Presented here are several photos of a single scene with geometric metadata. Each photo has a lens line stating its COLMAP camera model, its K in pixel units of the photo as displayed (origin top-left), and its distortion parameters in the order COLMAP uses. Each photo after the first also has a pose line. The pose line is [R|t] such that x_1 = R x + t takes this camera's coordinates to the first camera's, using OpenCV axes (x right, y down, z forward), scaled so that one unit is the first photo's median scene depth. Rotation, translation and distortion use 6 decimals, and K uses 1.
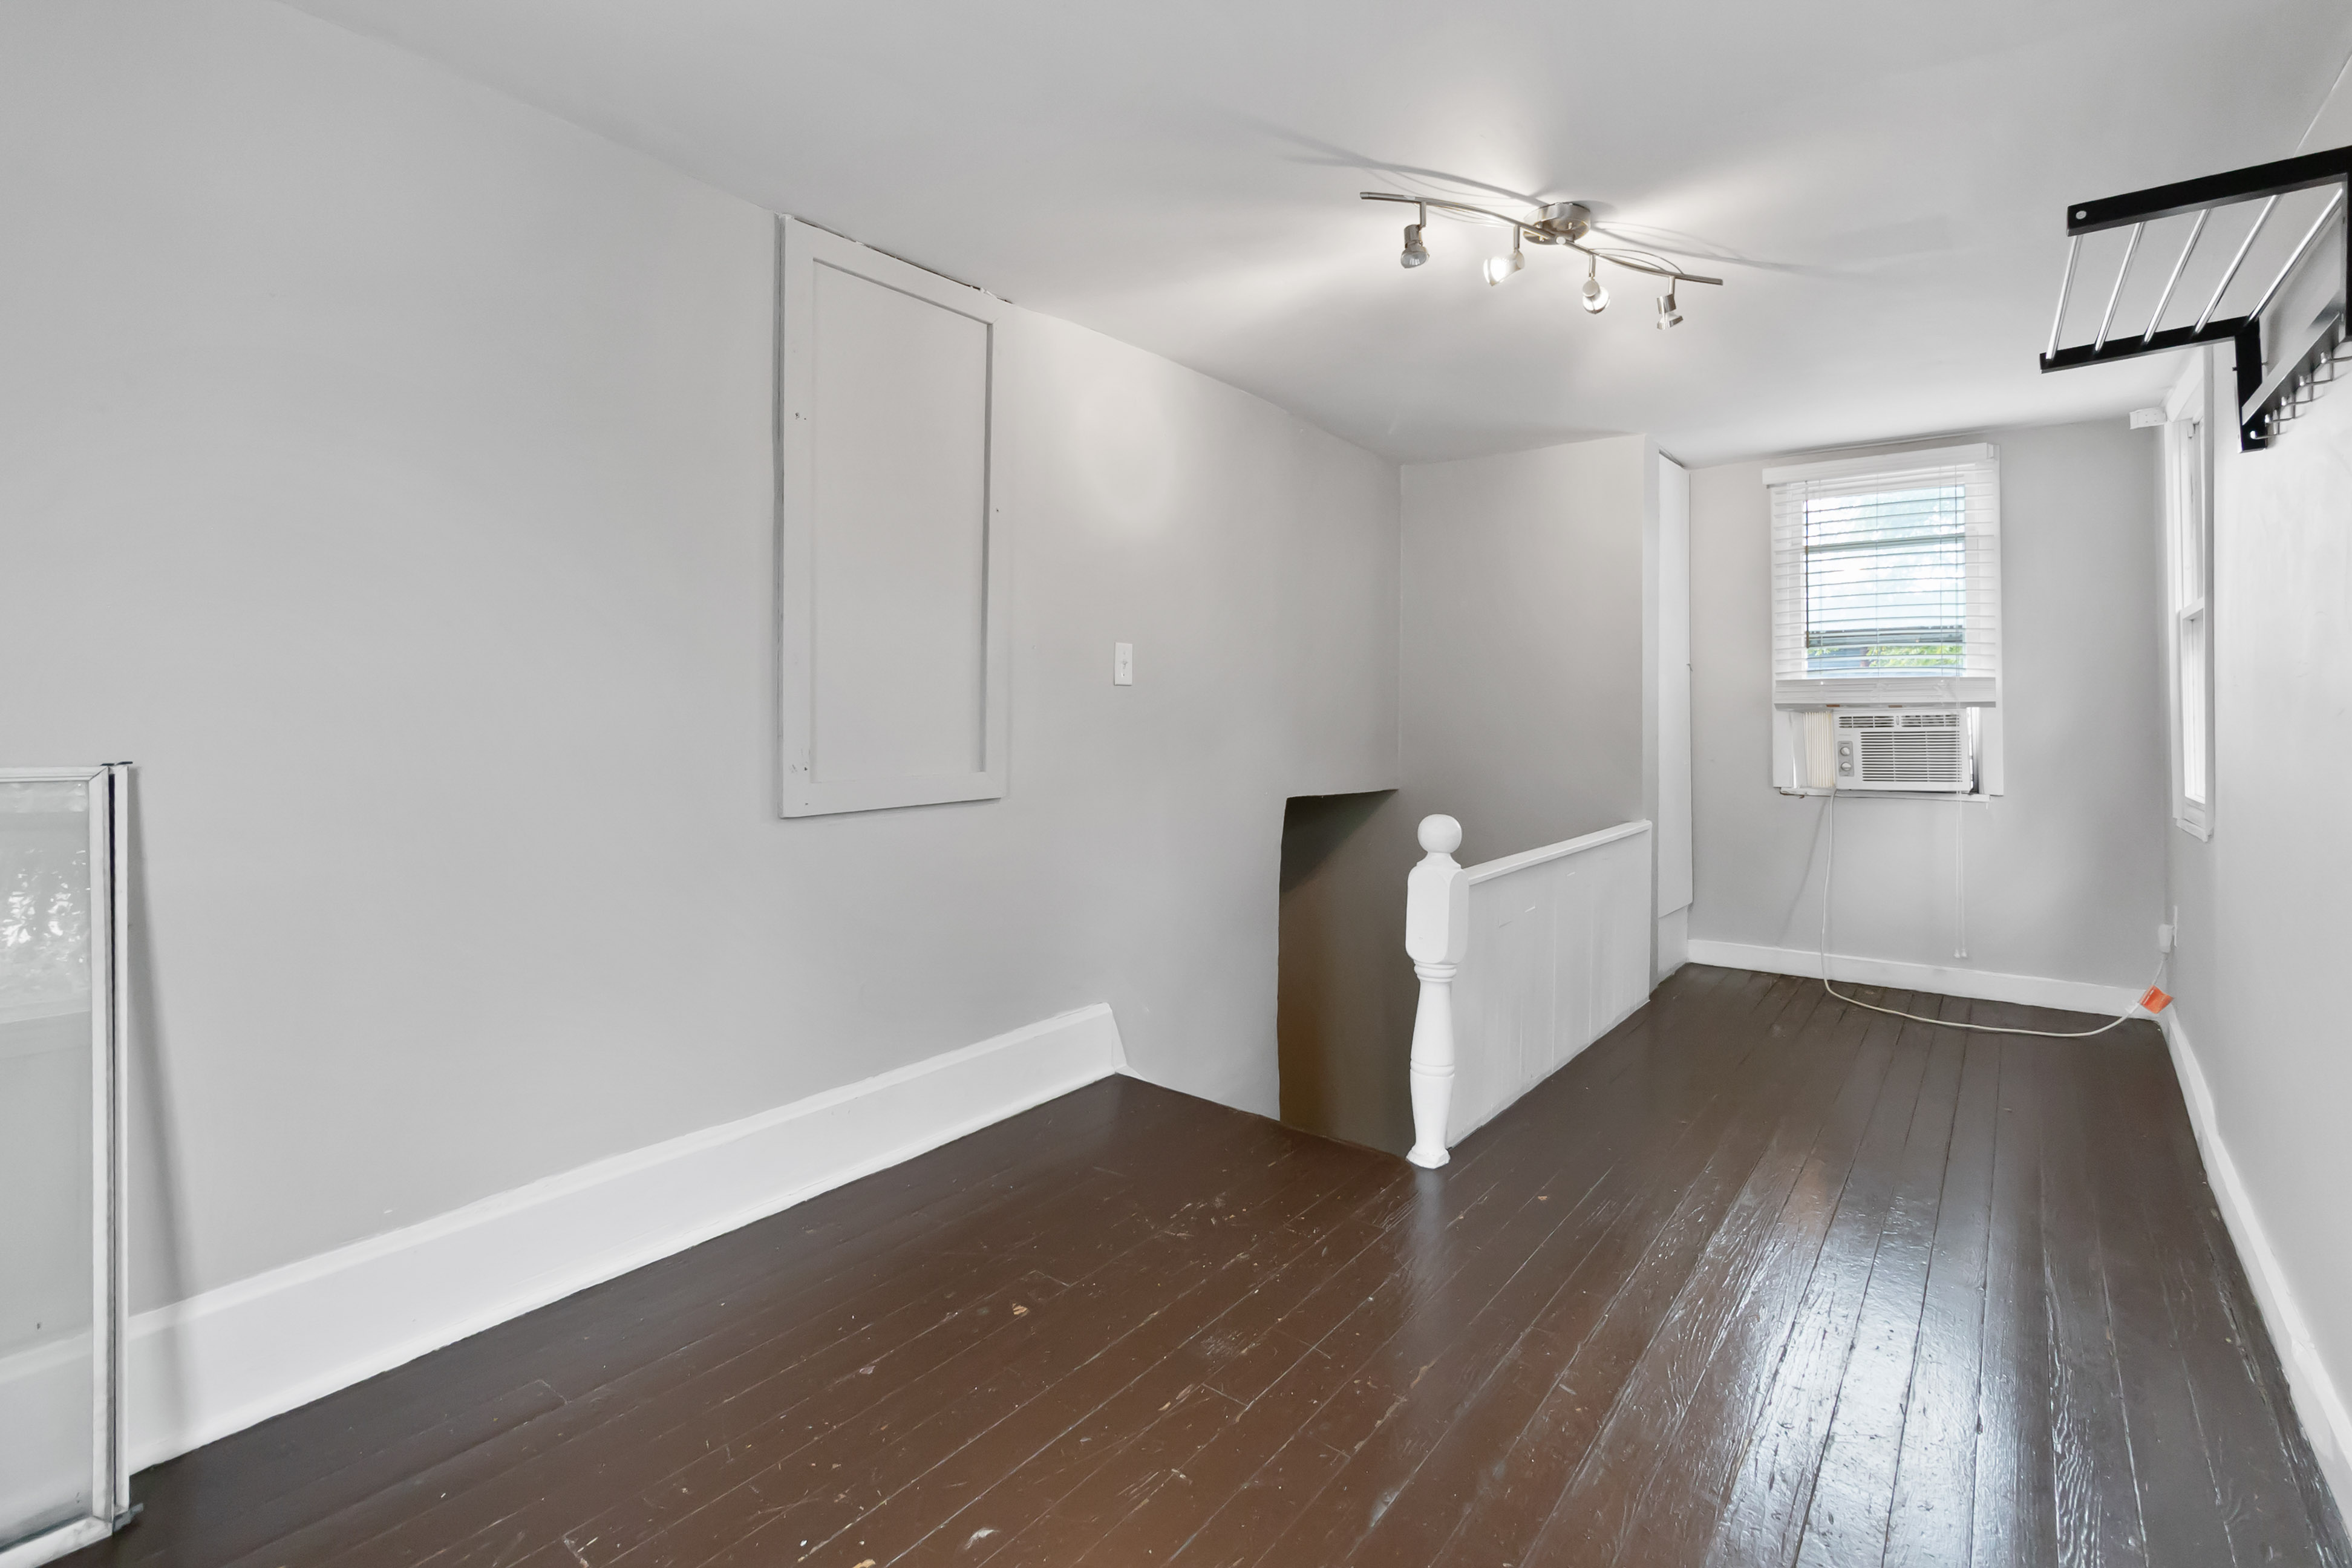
lens RADIAL K [[1106.1, 0, 1178.7], [0, 1106.1, 711.4], [0, 0, 1]] dist [0.000646, 0.000170]
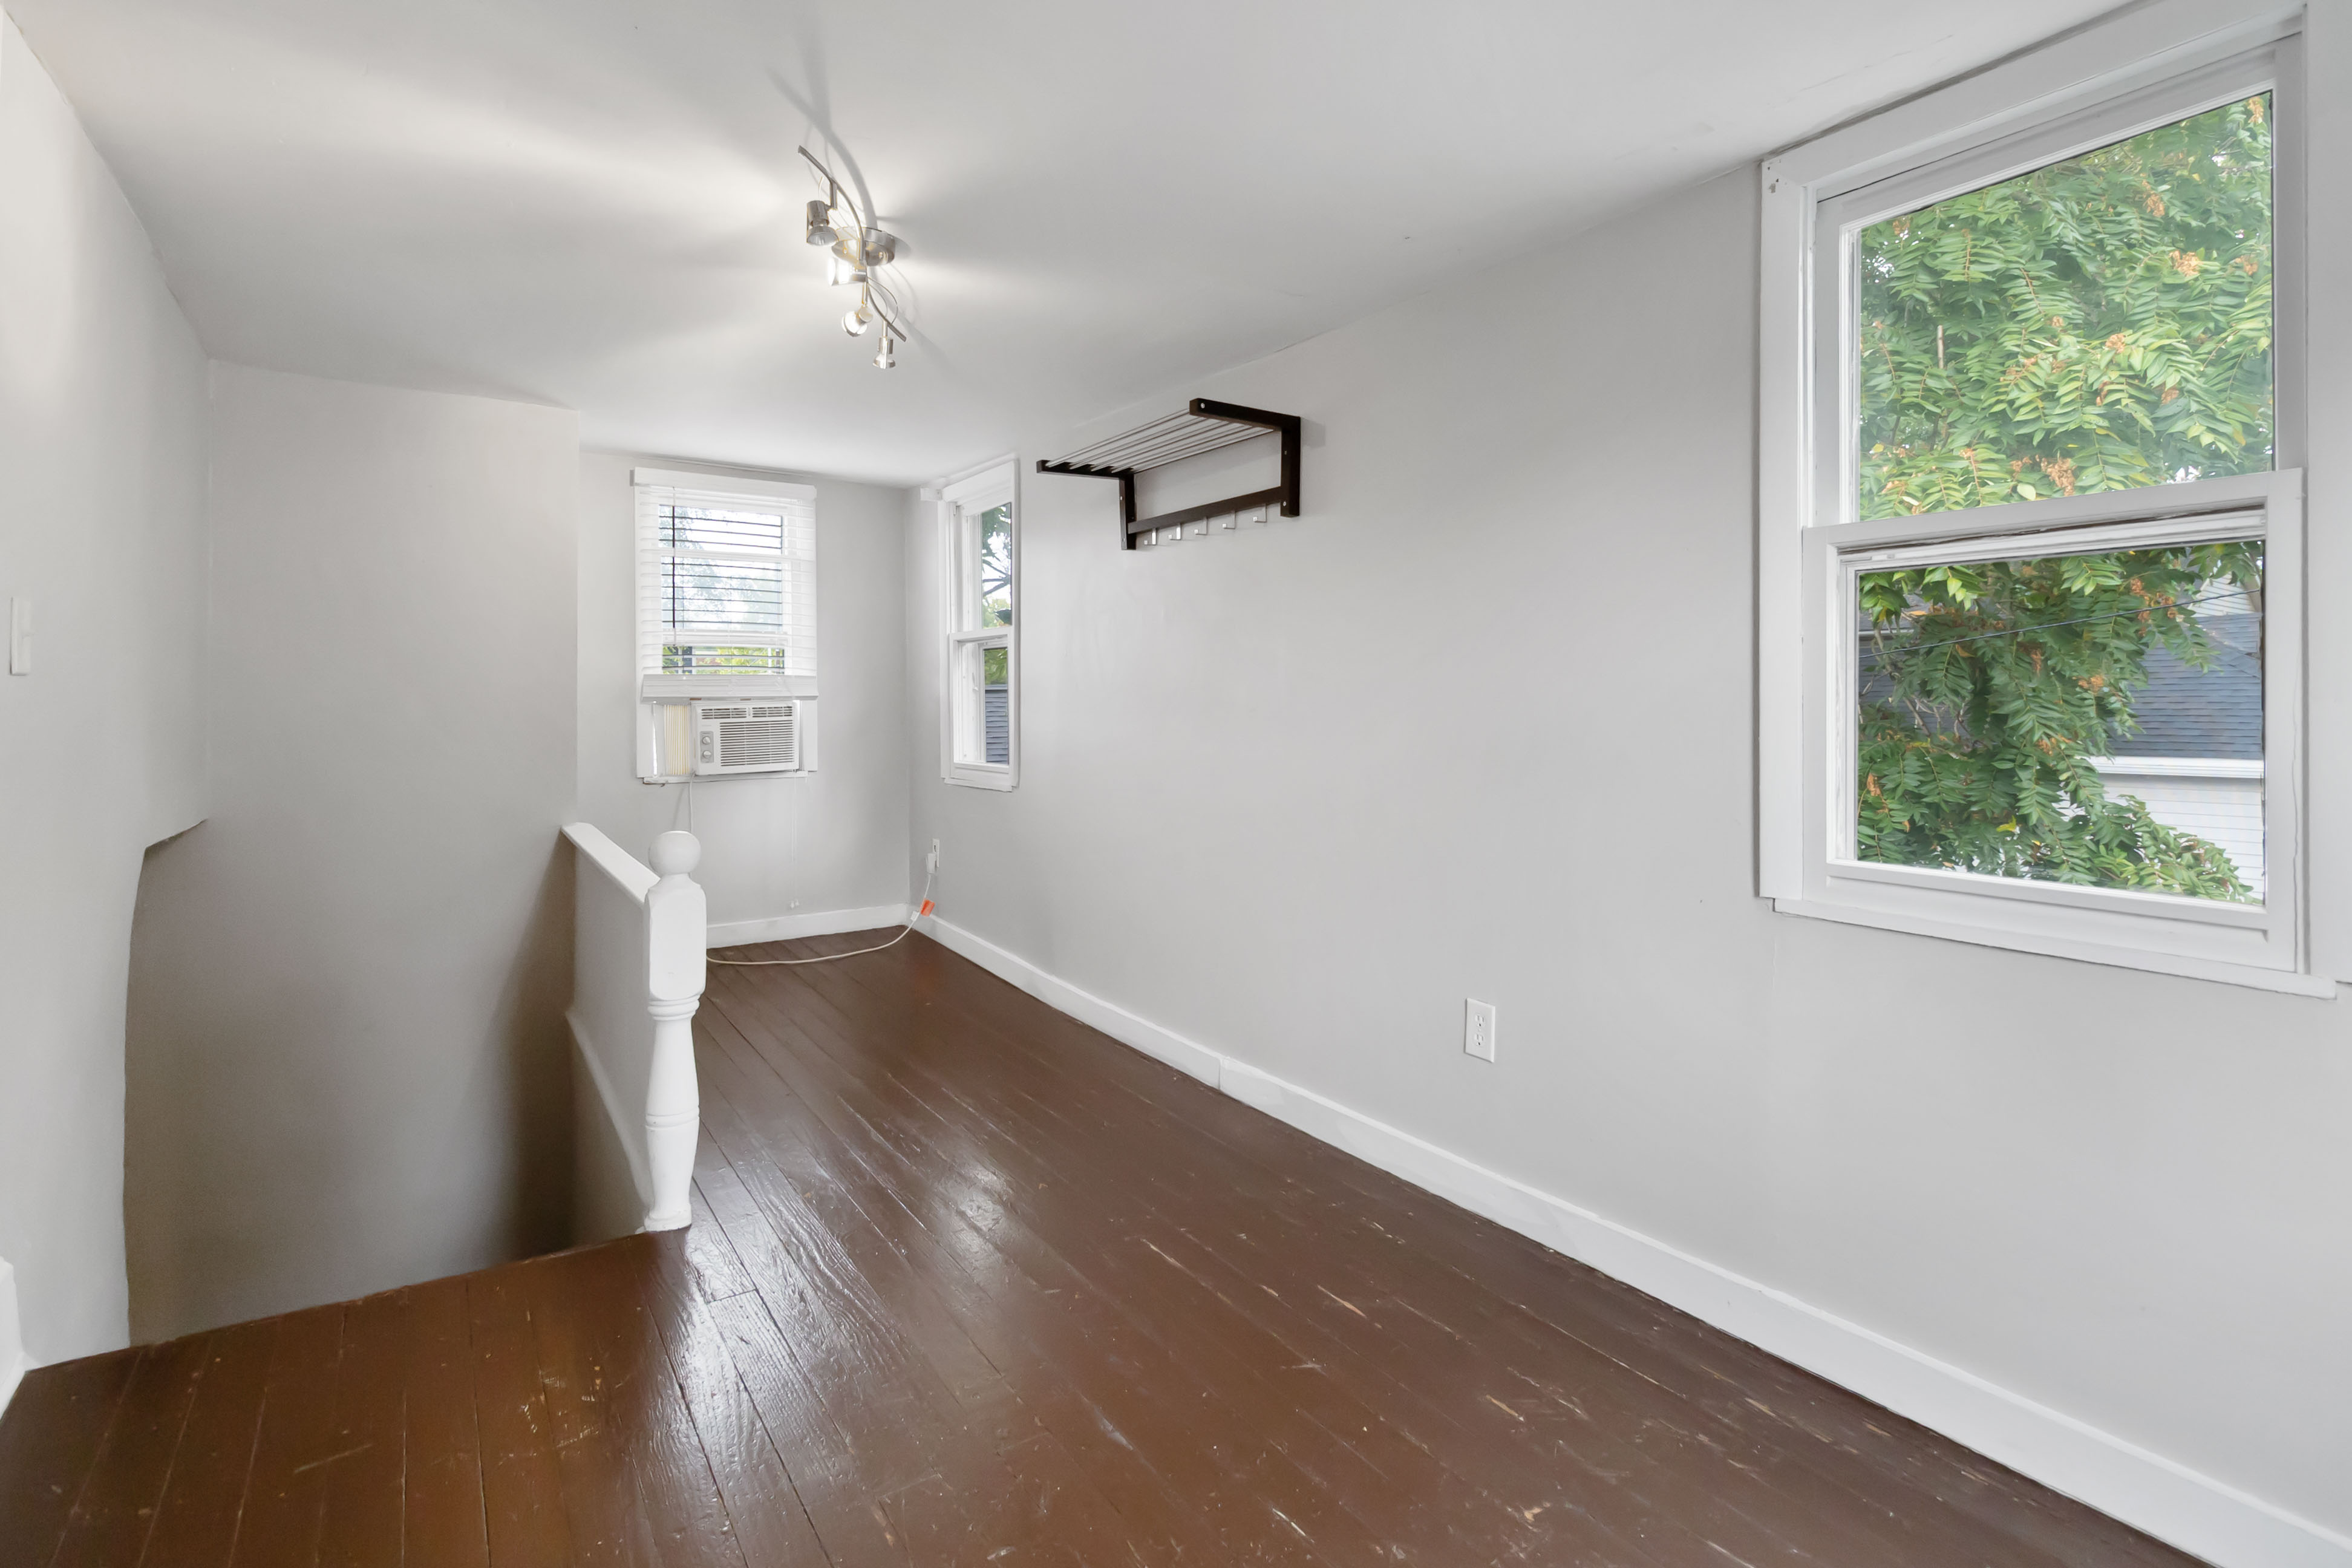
lens RADIAL K [[1106.1, 0, 1178.7], [0, 1106.1, 711.4], [0, 0, 1]] dist [0.000646, 0.000170]
pose [[0.324014, -0.016113, 0.945915, -0.309693], [0.000886, 0.999860, 0.016729, -0.011715], [-0.946052, -0.004583, 0.323983, 0.212364]]
